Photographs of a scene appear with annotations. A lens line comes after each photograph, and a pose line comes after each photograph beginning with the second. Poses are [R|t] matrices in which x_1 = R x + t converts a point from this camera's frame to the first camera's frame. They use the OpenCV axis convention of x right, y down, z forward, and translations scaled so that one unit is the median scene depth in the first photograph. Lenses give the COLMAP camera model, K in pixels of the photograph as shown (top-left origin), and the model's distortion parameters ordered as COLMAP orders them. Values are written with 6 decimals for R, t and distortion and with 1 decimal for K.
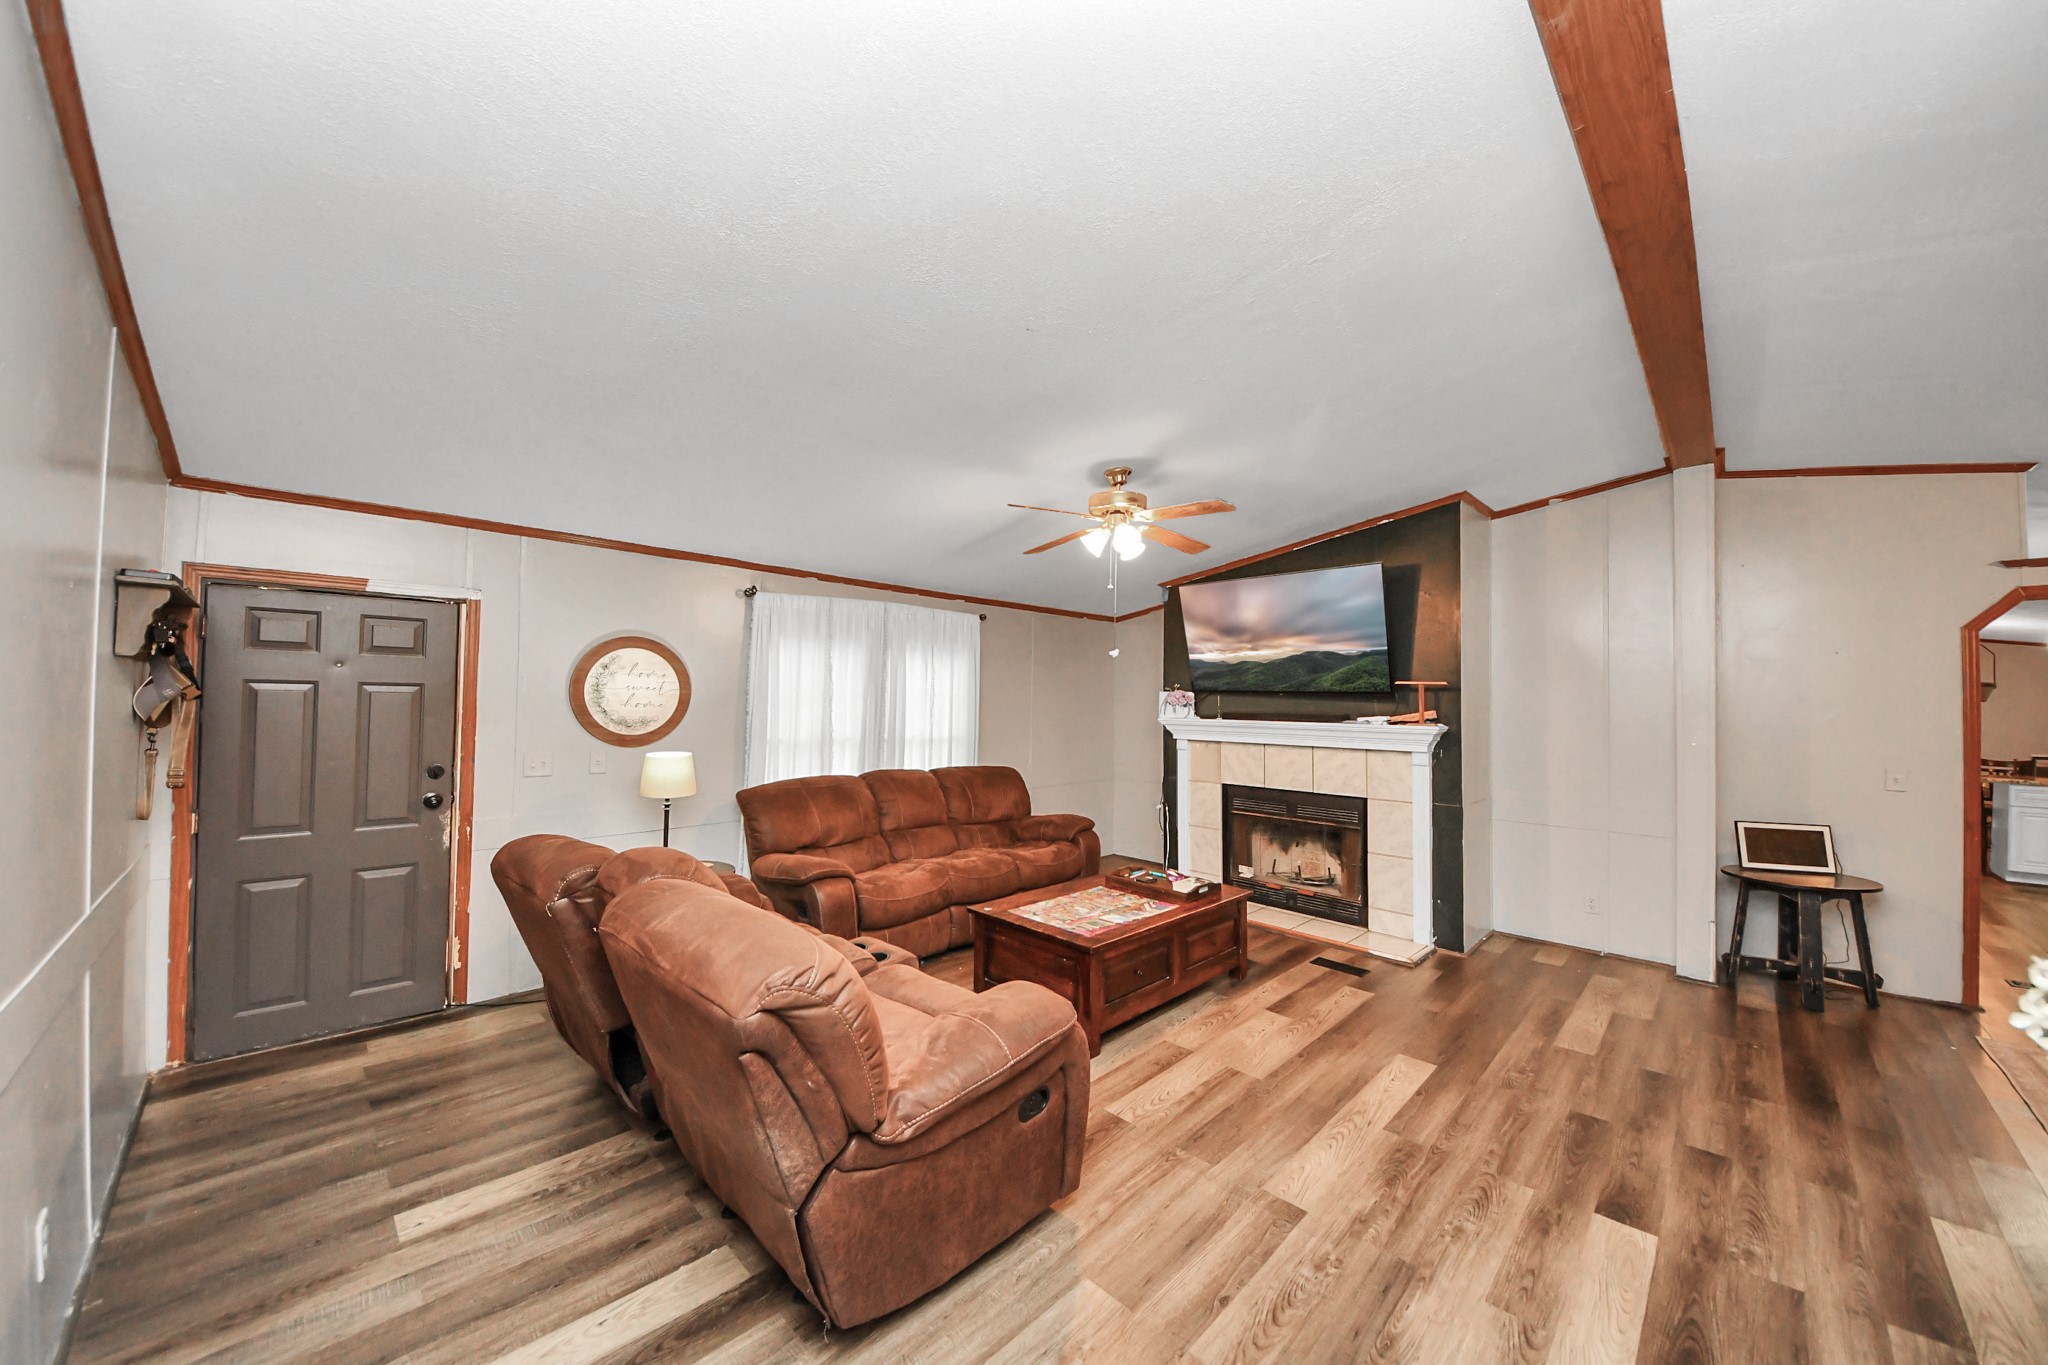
lens RADIAL K [[738.2, 0, 1027.9], [0, 738.2, 693.8], [0, 0, 1]] dist [-0.000319, -0.000103]
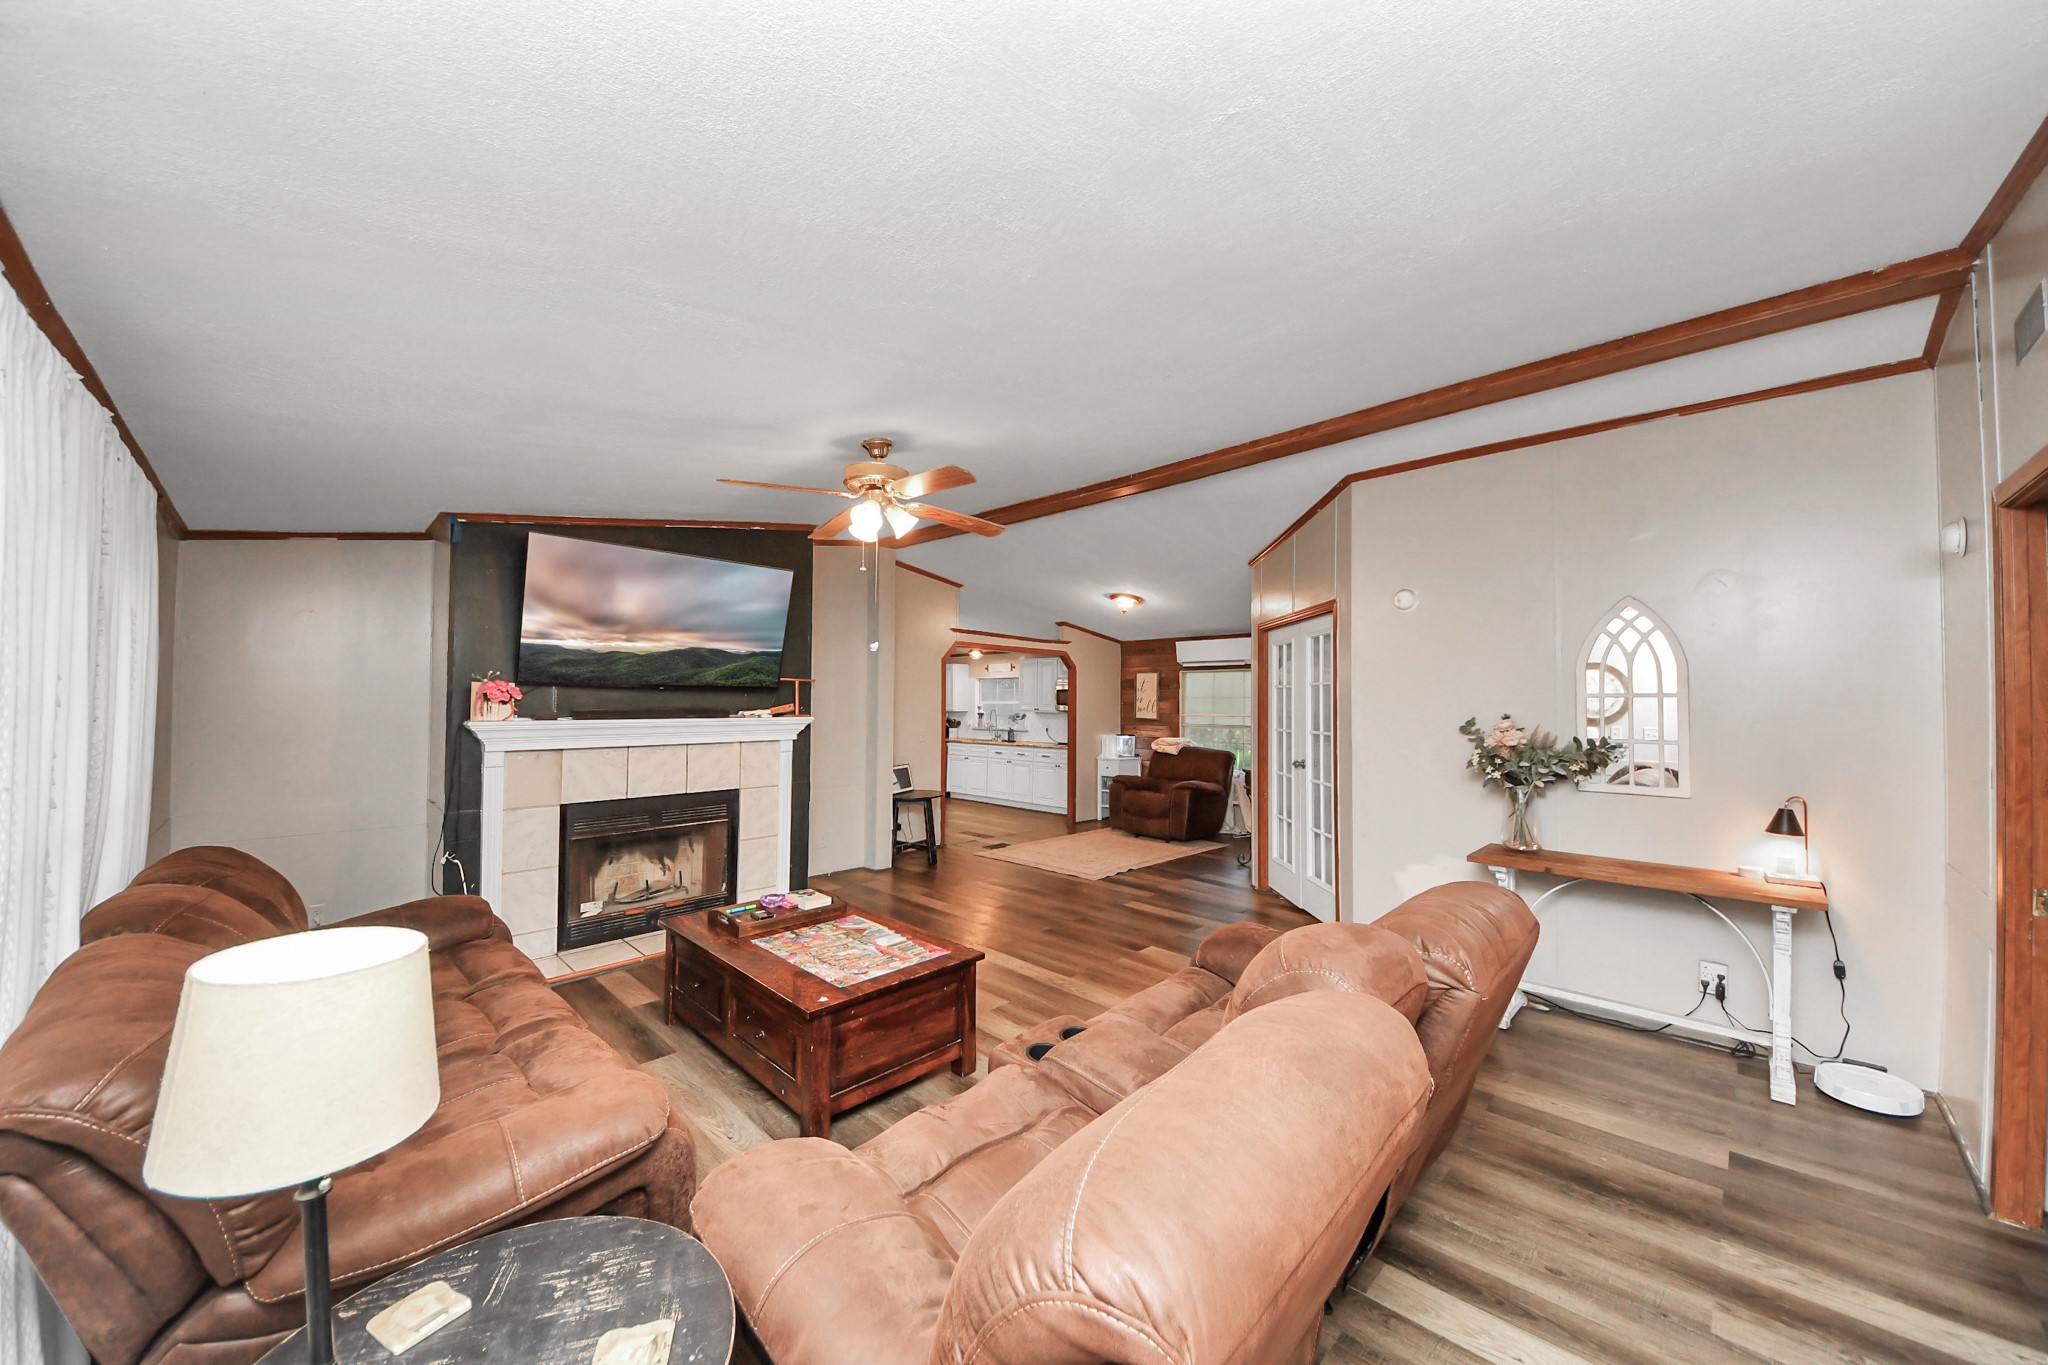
lens RADIAL K [[706.8, 0, 1024.0], [0, 706.8, 682.5], [0, 0, 1]] dist [-0.000306, -0.000019]
pose [[0.000035, 0.011290, 0.999936, -0.575074], [-0.013910, 0.999840, -0.011288, -0.003563], [-0.999903, -0.013909, 0.000192, 0.640119]]
